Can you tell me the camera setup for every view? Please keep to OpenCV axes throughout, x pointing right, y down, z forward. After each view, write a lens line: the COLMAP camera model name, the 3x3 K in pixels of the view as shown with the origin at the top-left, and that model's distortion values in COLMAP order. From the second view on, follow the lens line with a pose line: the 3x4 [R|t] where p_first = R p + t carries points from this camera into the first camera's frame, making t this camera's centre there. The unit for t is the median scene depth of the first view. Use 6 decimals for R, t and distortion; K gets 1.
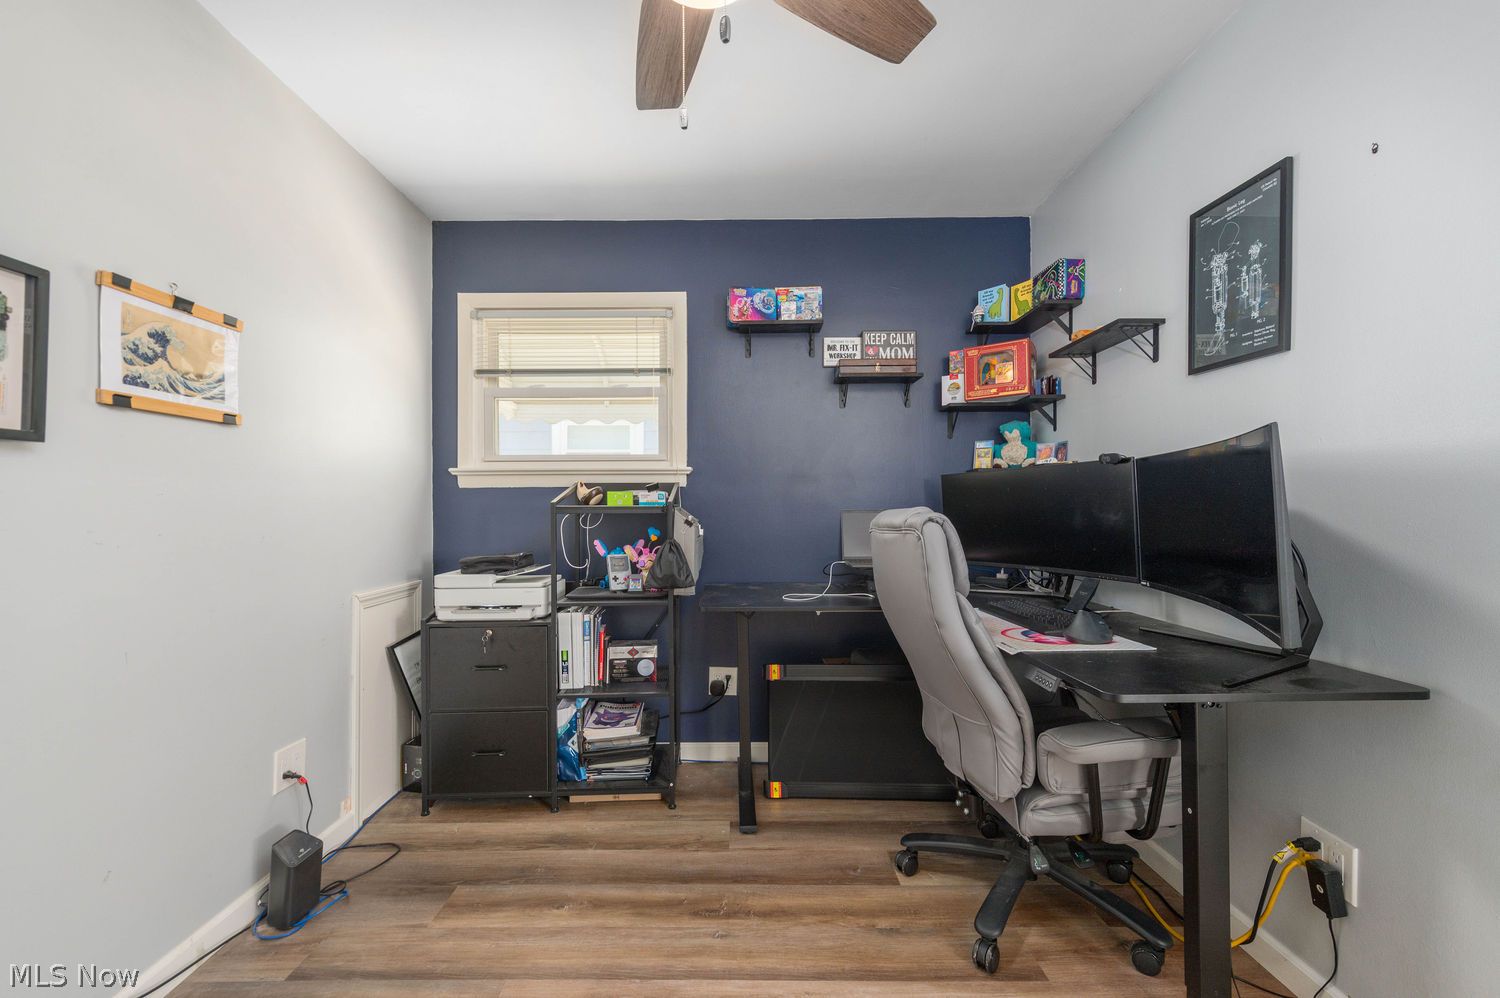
lens RADIAL K [[599.0, 0, 743.3], [0, 599.0, 496.1], [0, 0, 1]] dist [0.020403, -0.006967]
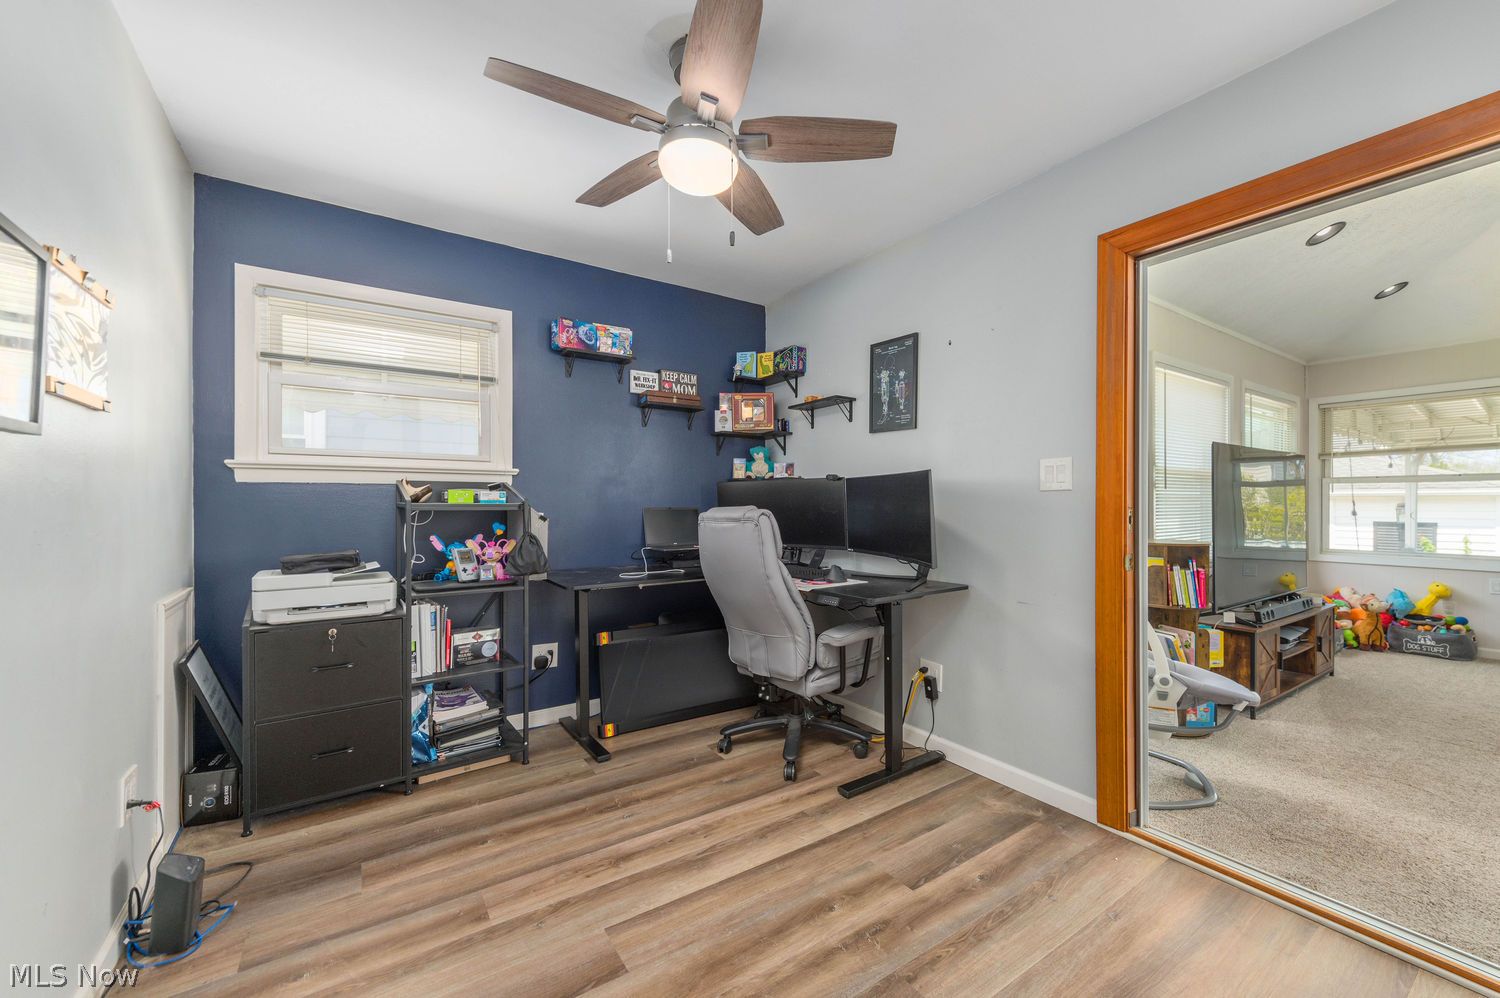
lens RADIAL K [[602.5, 0, 760.9], [0, 602.5, 485.0], [0, 0, 1]] dist [0.012576, -0.000108]
pose [[0.821483, 0.022738, 0.569779, -0.406602], [-0.015100, 0.999722, -0.018125, -0.005653], [-0.570033, 0.006286, 0.821598, -0.214757]]
